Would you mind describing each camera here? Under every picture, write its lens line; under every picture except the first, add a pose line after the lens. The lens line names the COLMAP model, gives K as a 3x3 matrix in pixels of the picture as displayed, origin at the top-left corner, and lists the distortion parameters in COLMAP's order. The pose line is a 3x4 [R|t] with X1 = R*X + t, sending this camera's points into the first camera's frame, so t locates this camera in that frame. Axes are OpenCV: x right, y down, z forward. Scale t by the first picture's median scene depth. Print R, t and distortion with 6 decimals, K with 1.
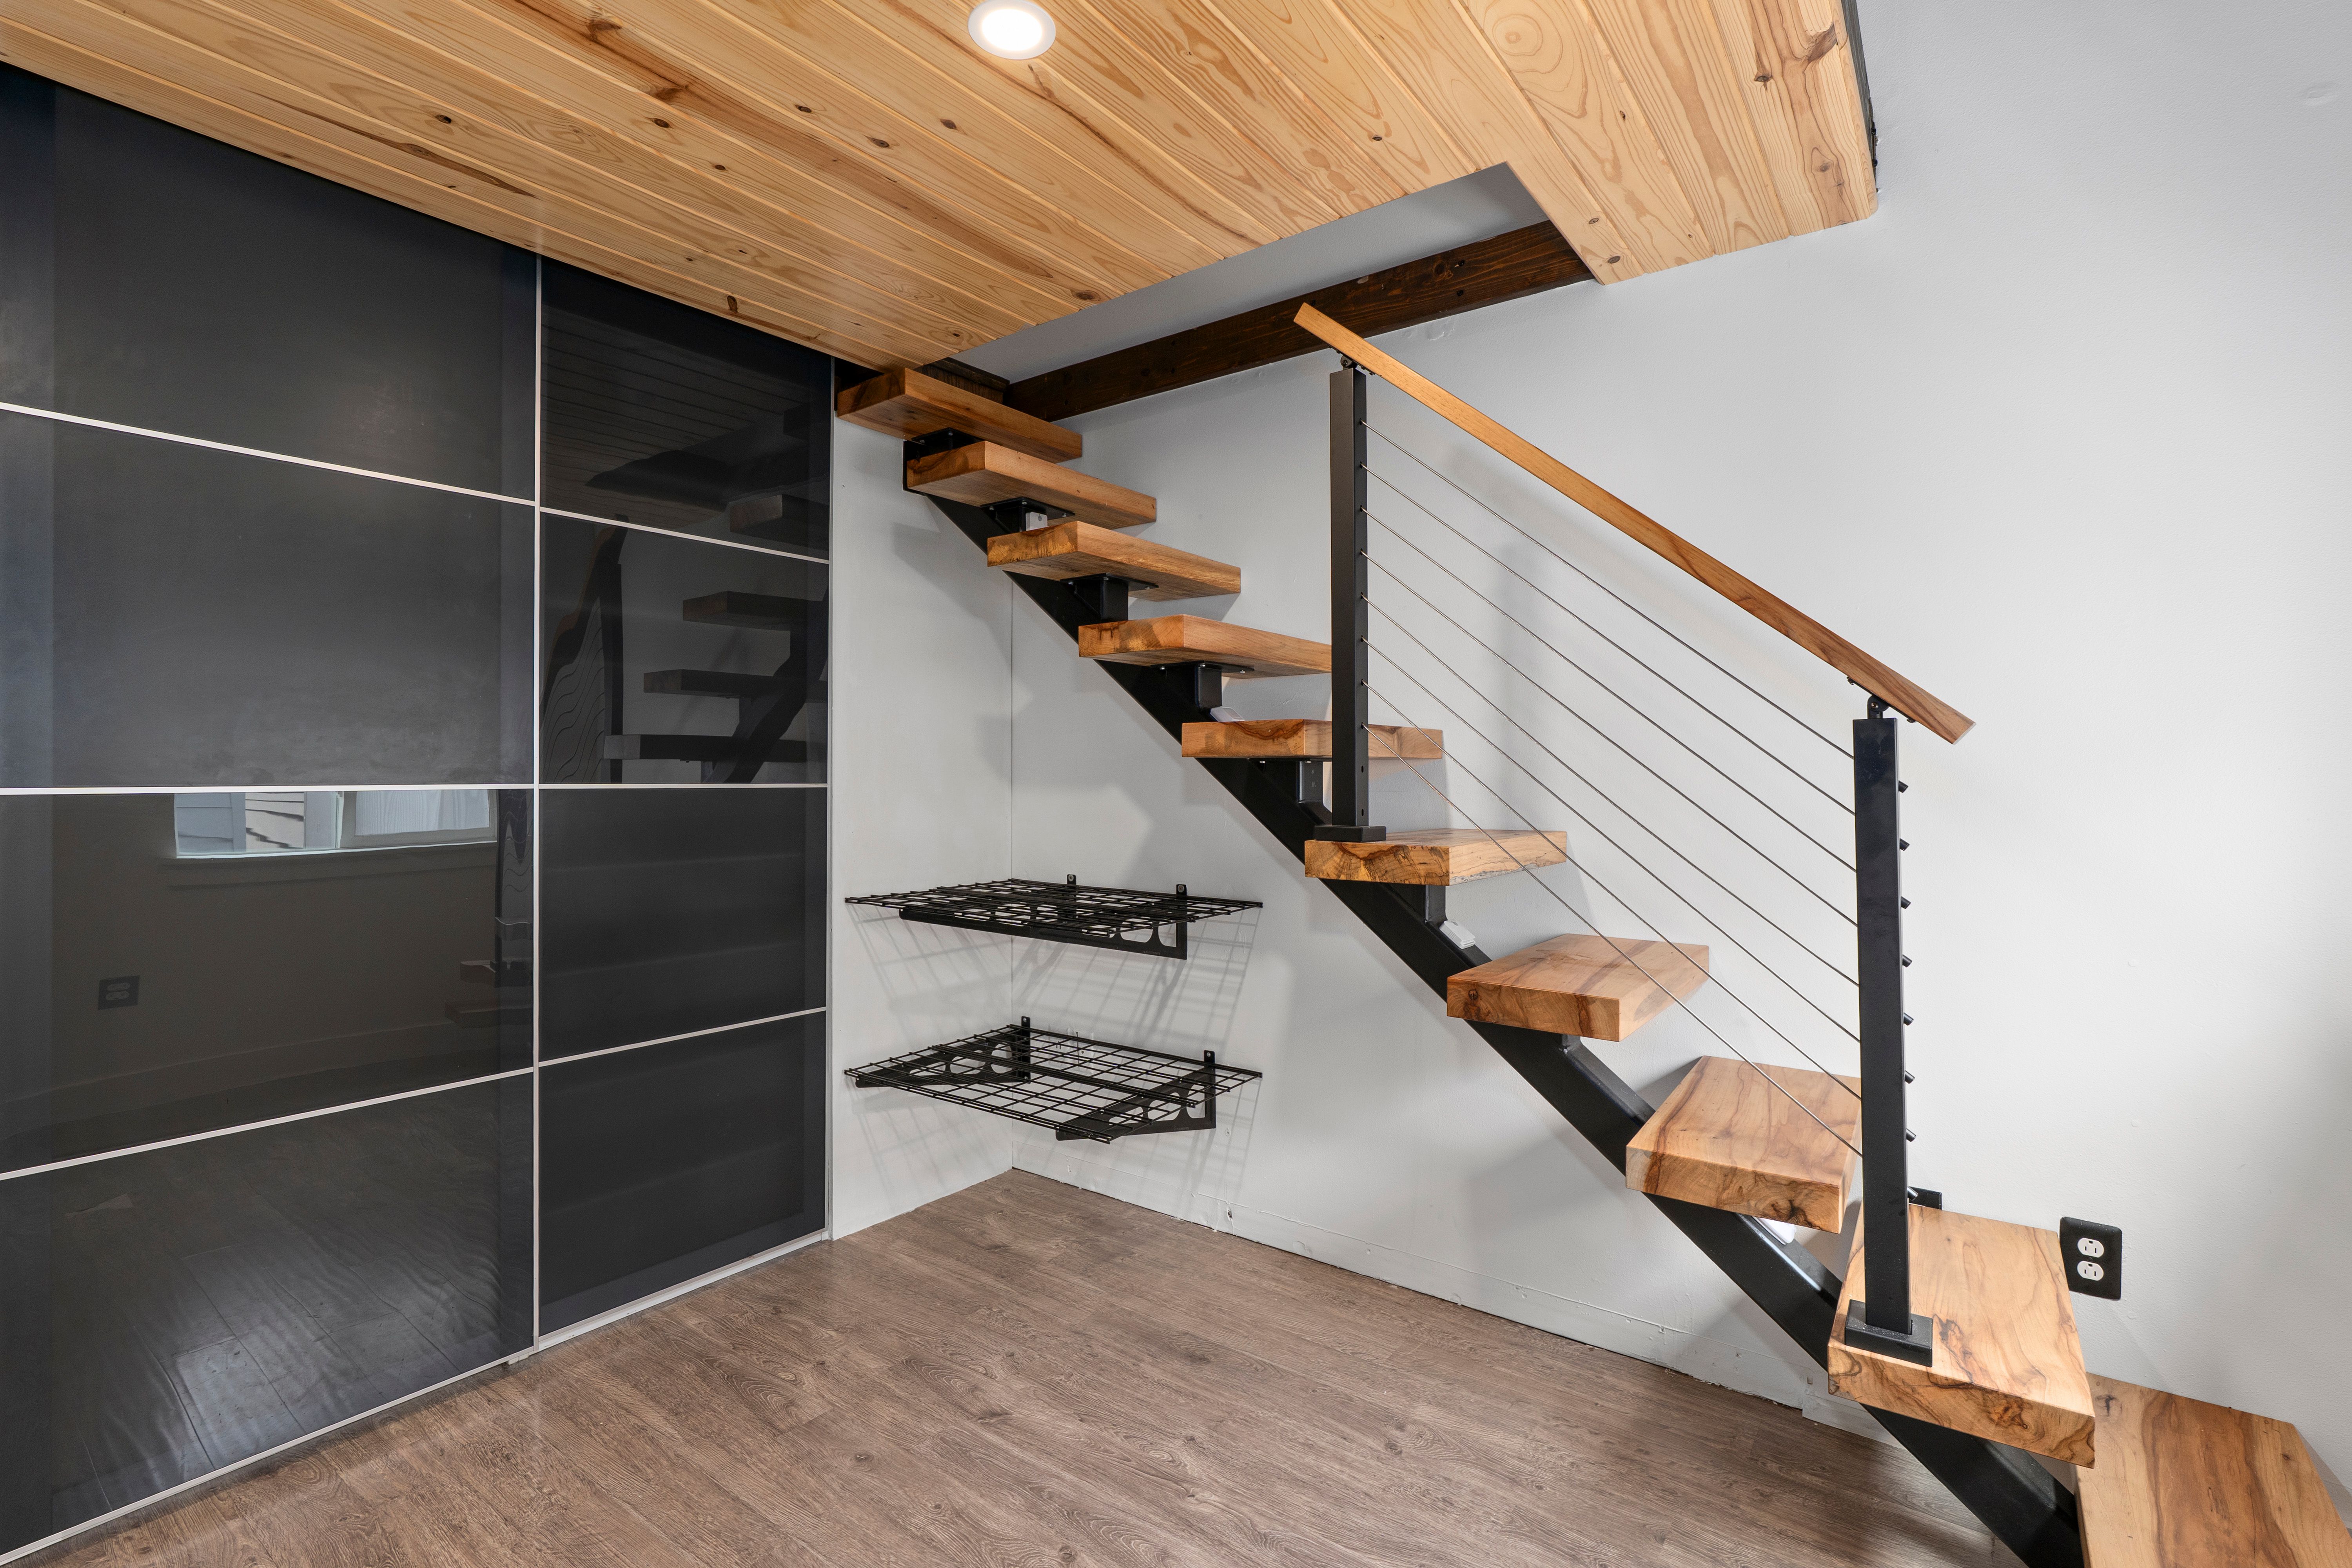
lens RADIAL K [[1068.8, 0, 1179.6], [0, 1068.8, 776.7], [0, 0, 1]] dist [-0.007597, 0.001583]
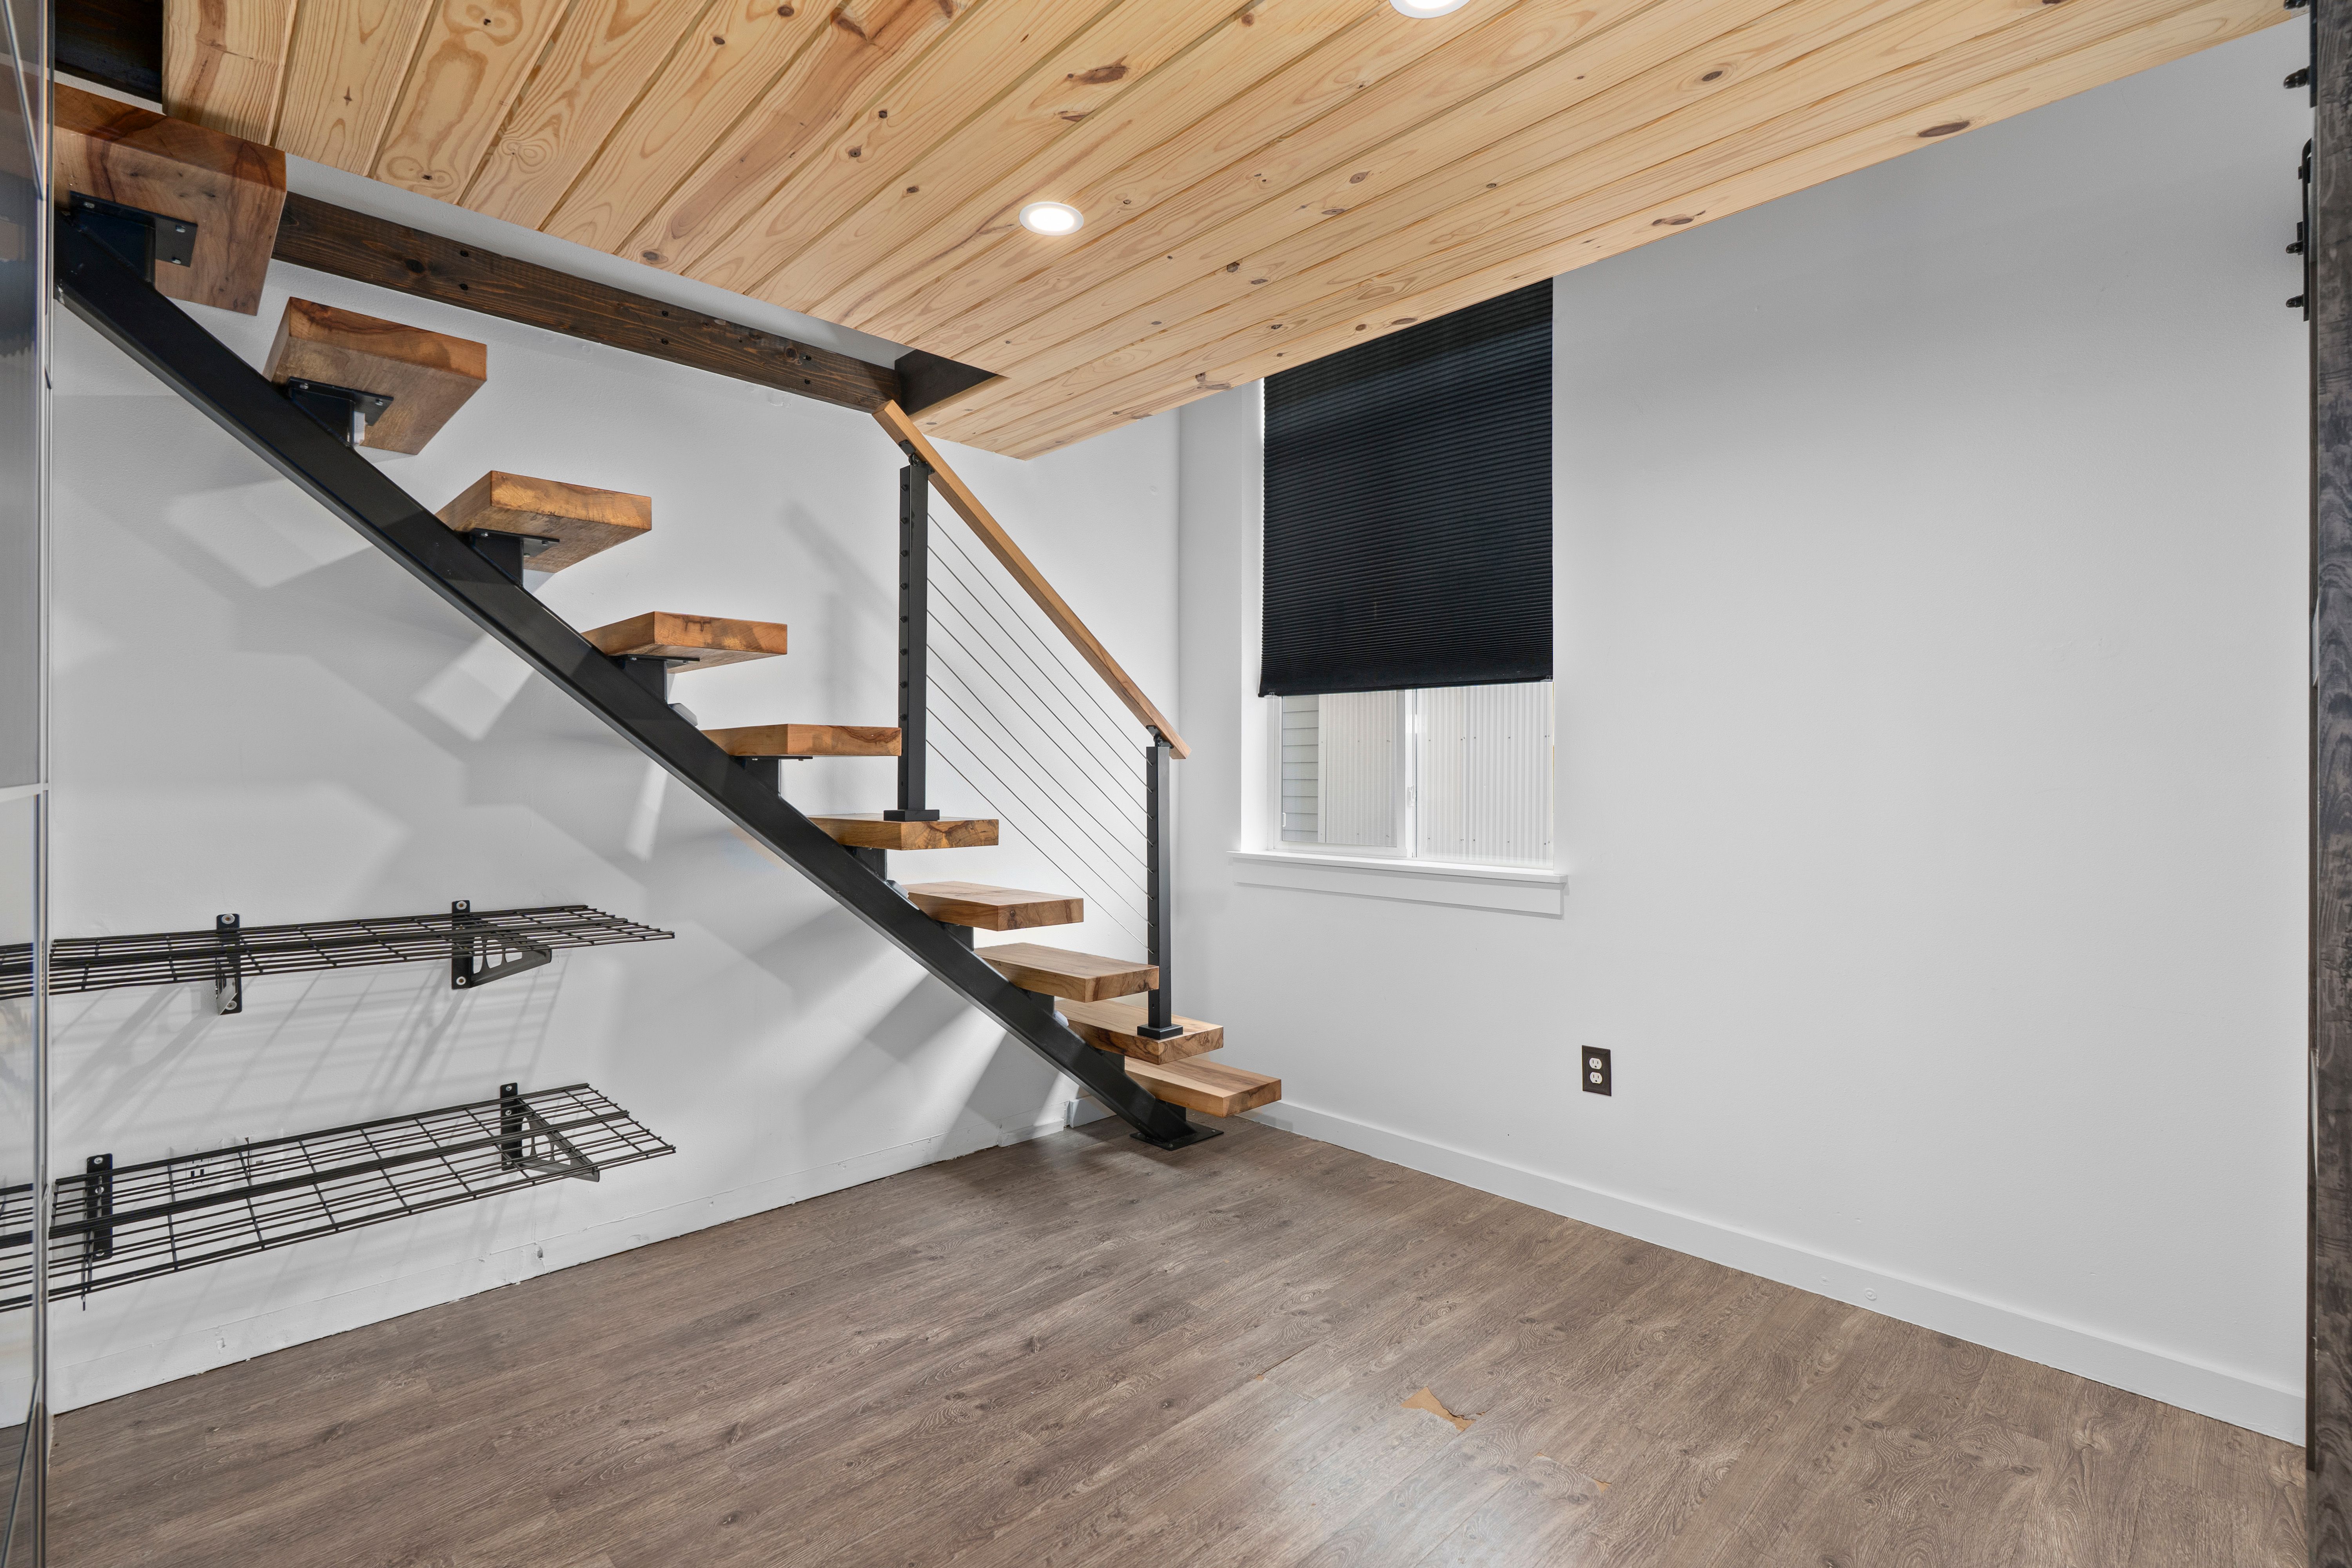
lens RADIAL K [[1068.8, 0, 1179.6], [0, 1068.8, 776.7], [0, 0, 1]] dist [-0.007597, 0.001583]
pose [[0.156235, -0.001606, 0.987719, -0.874364], [-0.000837, 0.999998, 0.001758, 0.001867], [-0.987720, -0.001102, 0.156233, 0.368815]]
